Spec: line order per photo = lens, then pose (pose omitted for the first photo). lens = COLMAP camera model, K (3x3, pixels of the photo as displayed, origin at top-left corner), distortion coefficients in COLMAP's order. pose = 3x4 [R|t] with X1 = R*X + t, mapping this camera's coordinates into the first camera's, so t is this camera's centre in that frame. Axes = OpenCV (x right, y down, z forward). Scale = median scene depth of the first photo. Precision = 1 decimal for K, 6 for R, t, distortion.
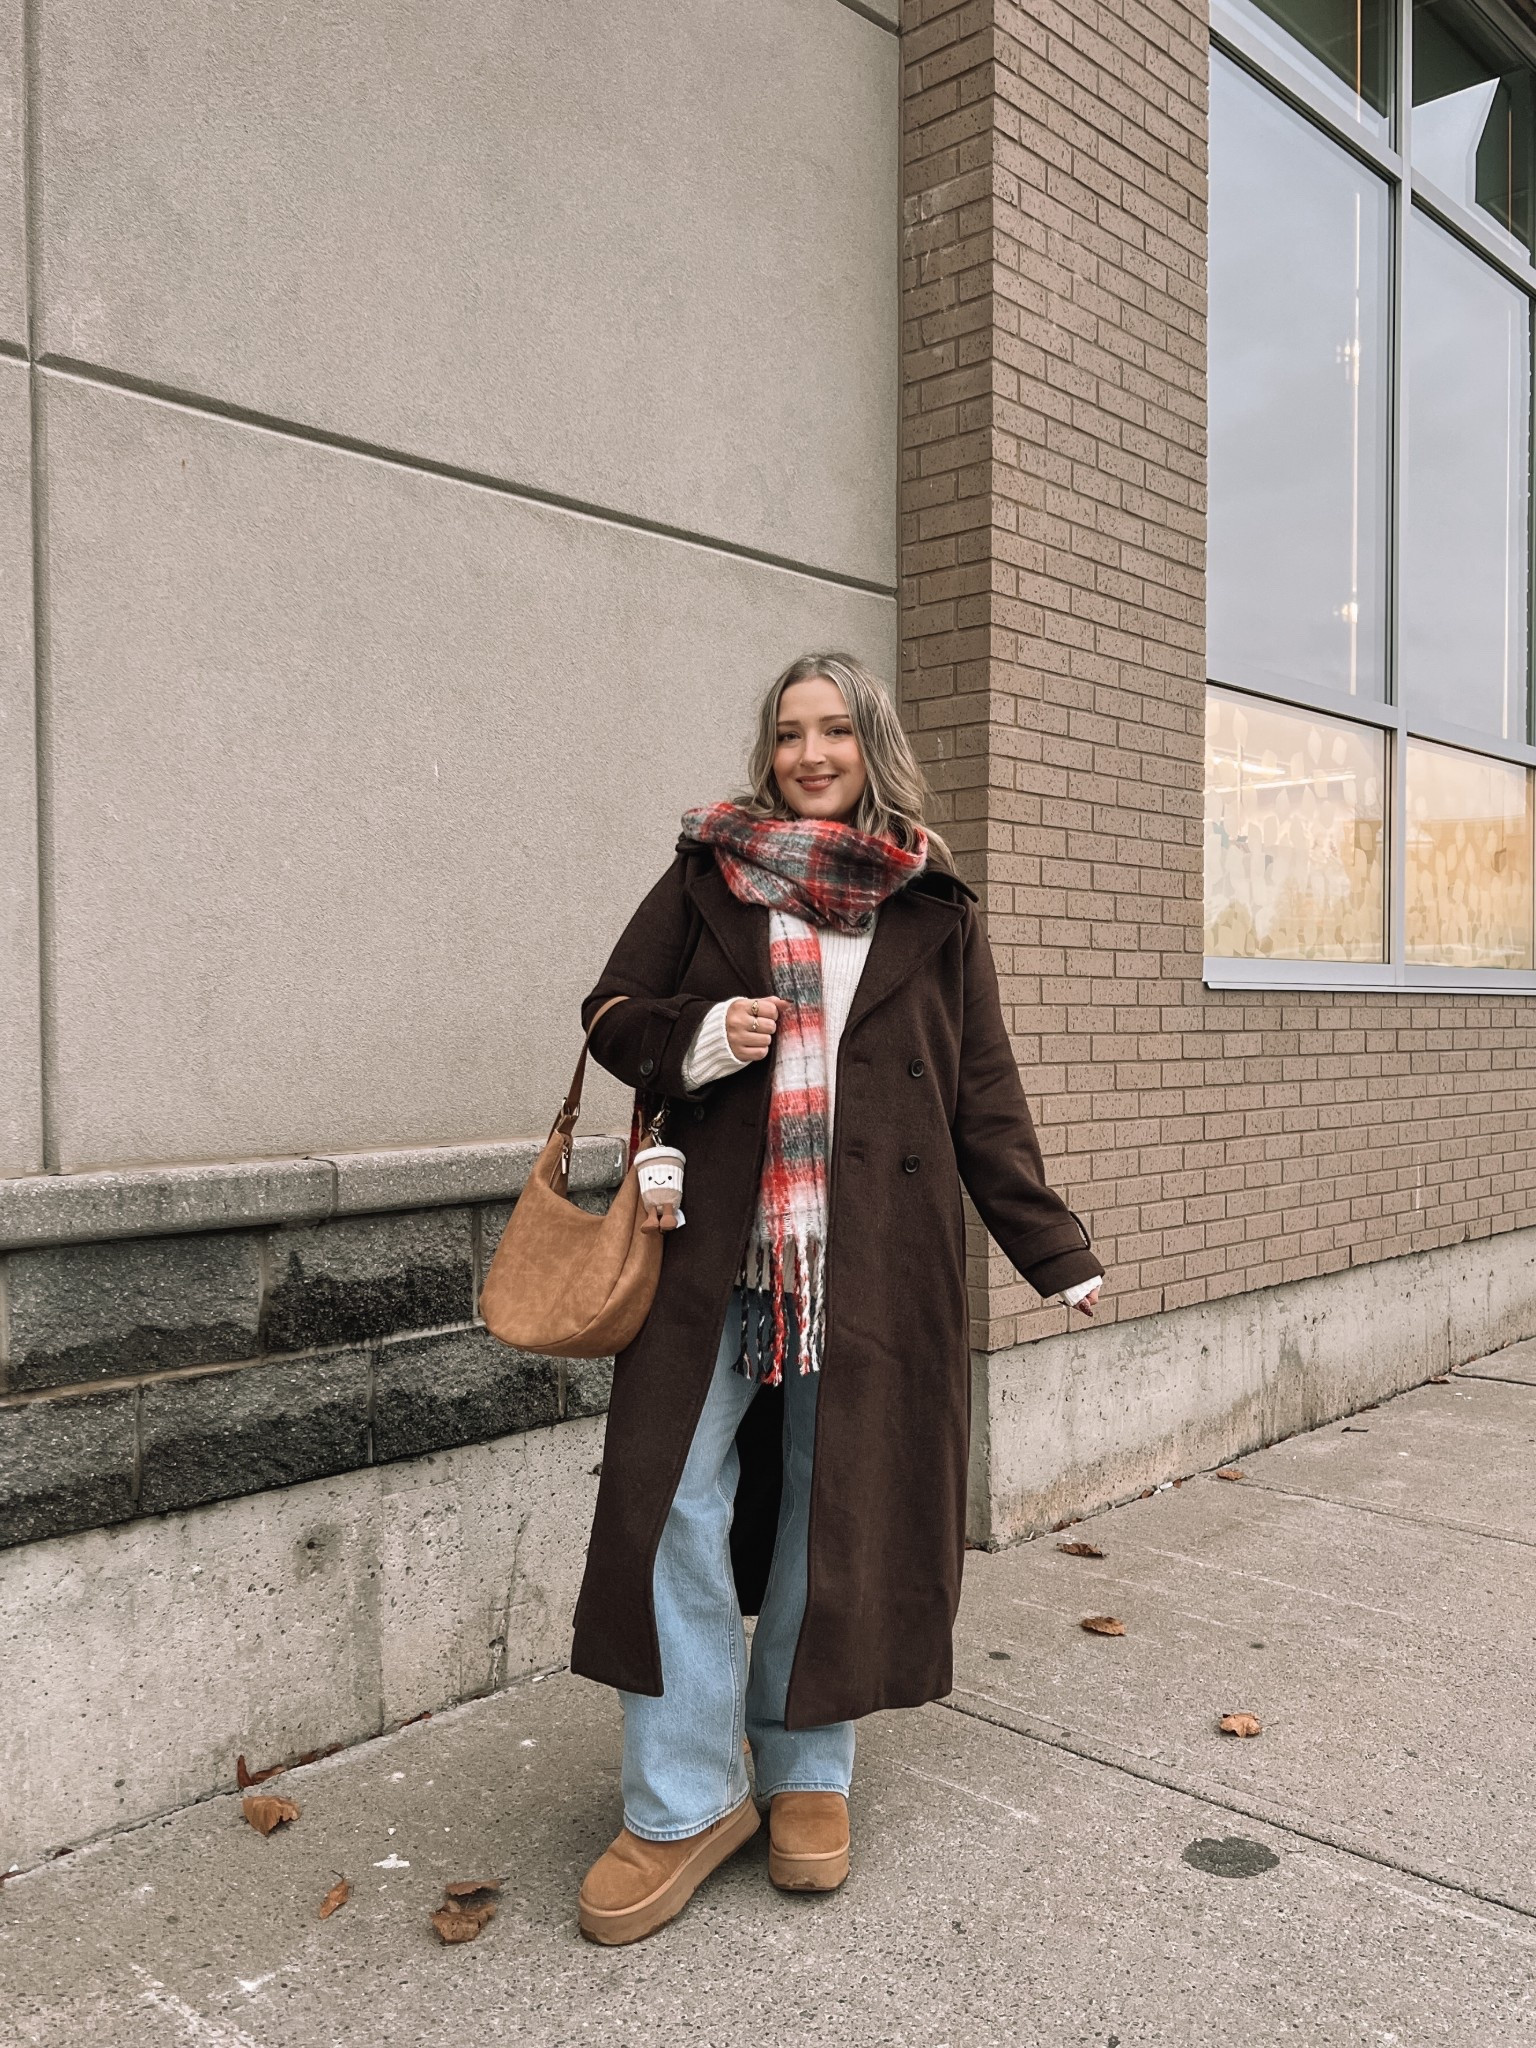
lens RADIAL K [[1751.5, 0, 760.0], [0, 1751.5, 1068.9], [0, 0, 1]] dist [0.016399, -0.033981]
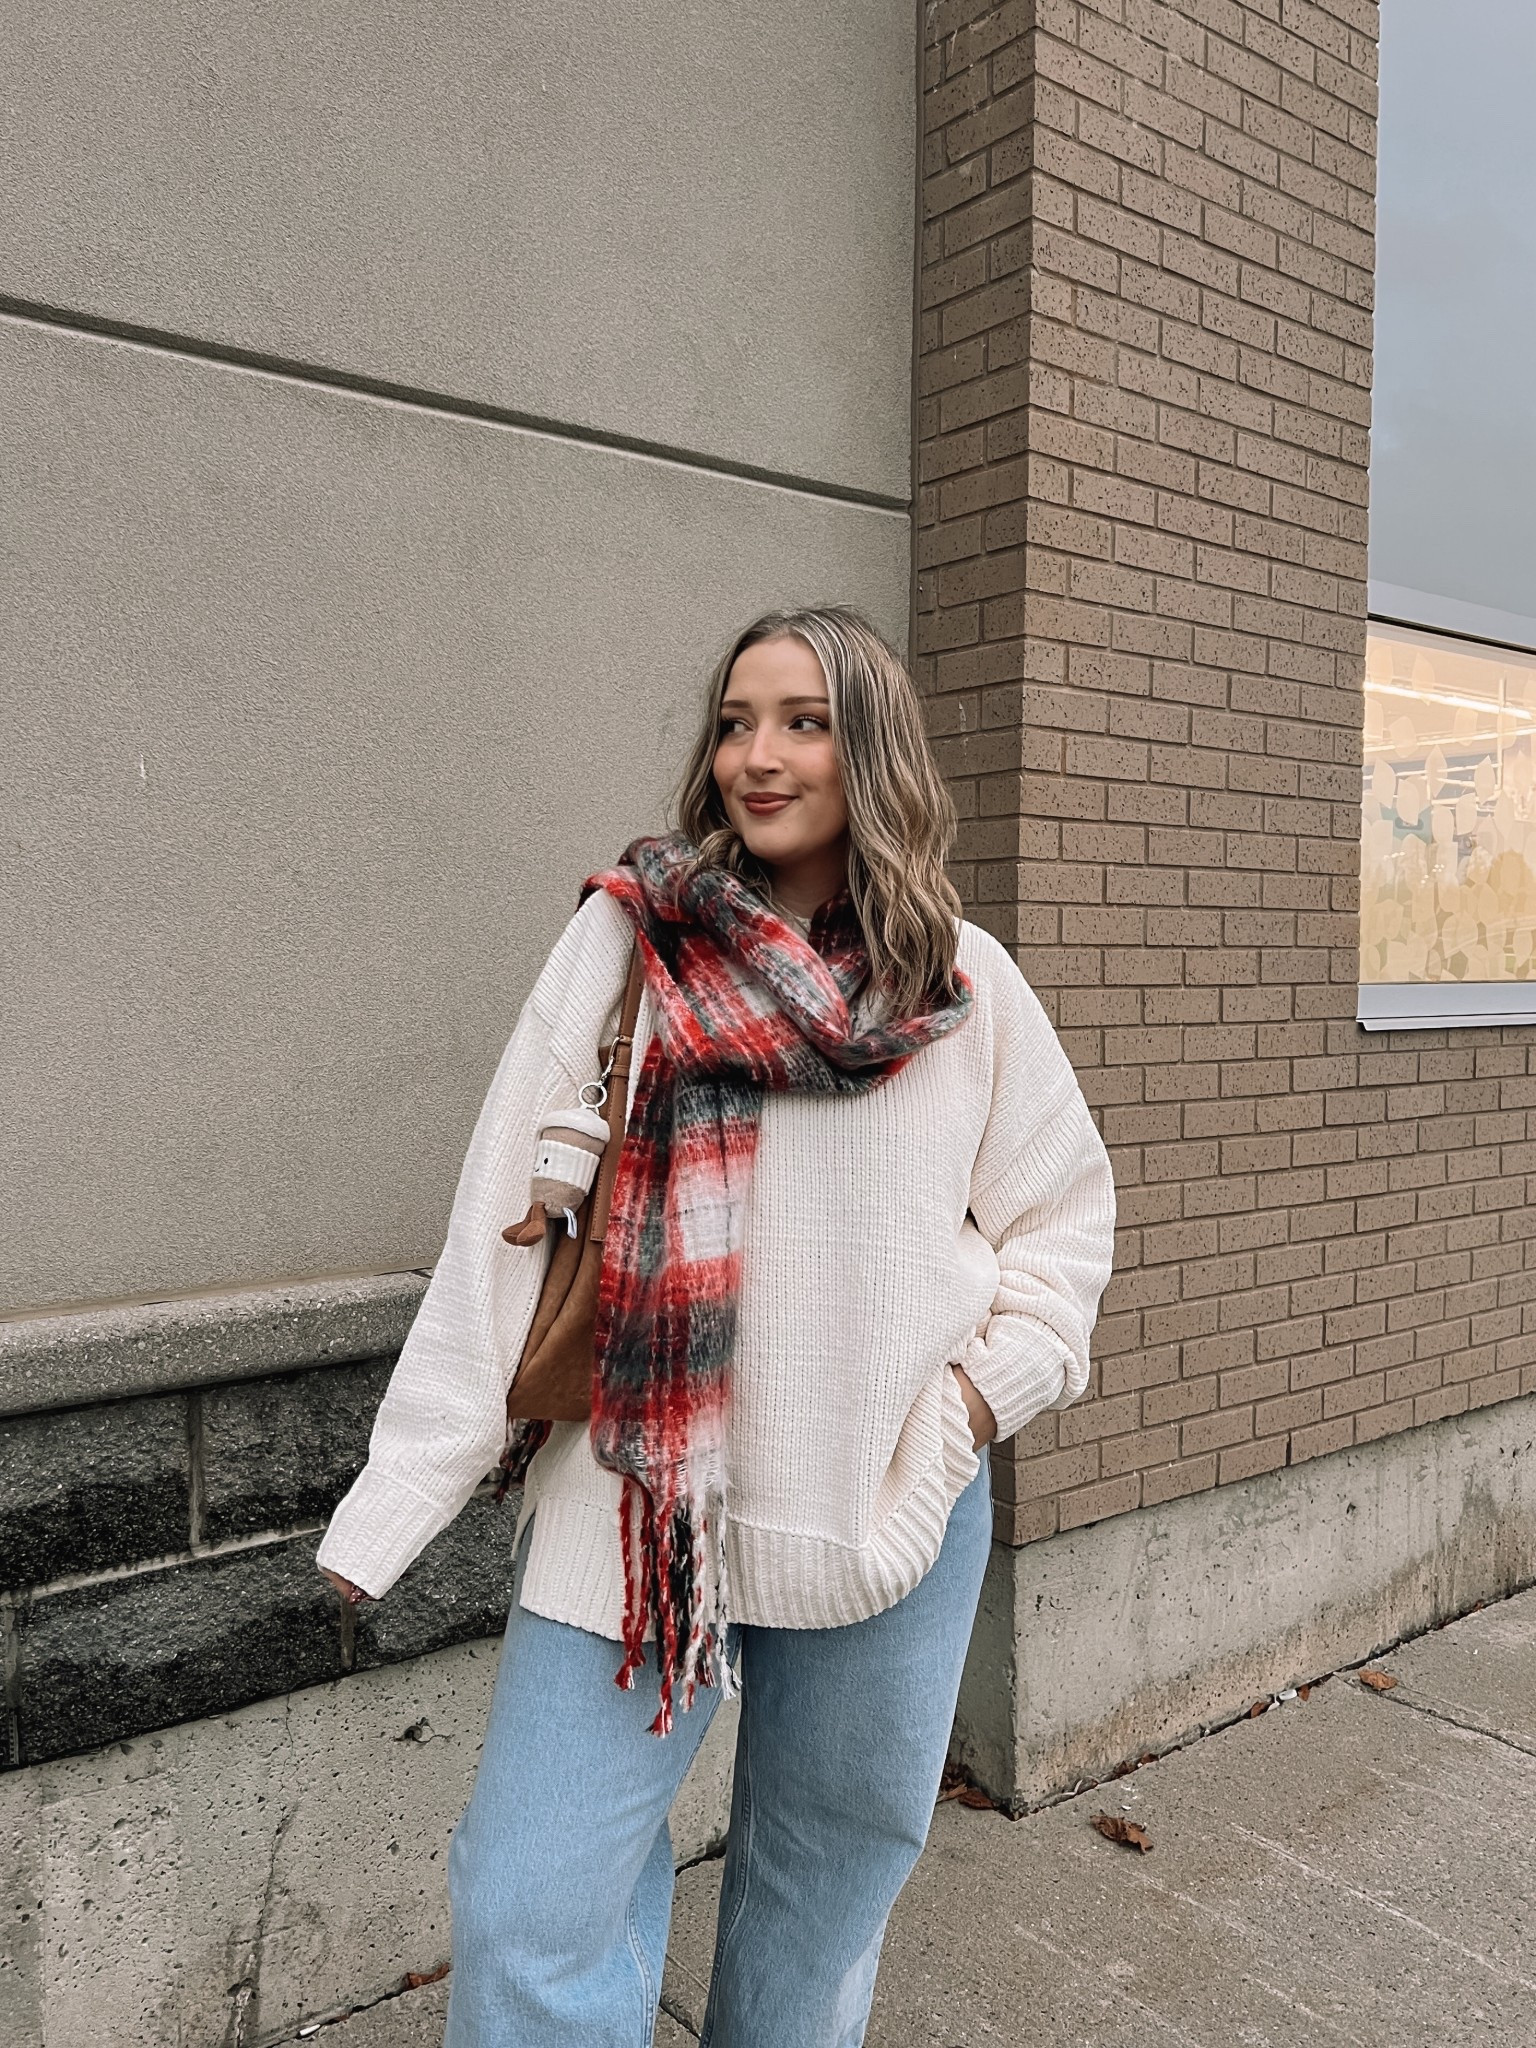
lens RADIAL K [[1639.0, 0, 774.7], [0, 1639.0, 1036.3], [0, 0, 1]] dist [0.004143, -0.007449]
pose [[0.987327, 0.014125, -0.158067, 0.155990], [-0.010675, 0.999686, 0.022651, -0.074642], [0.158337, -0.020677, 0.987169, 0.356894]]
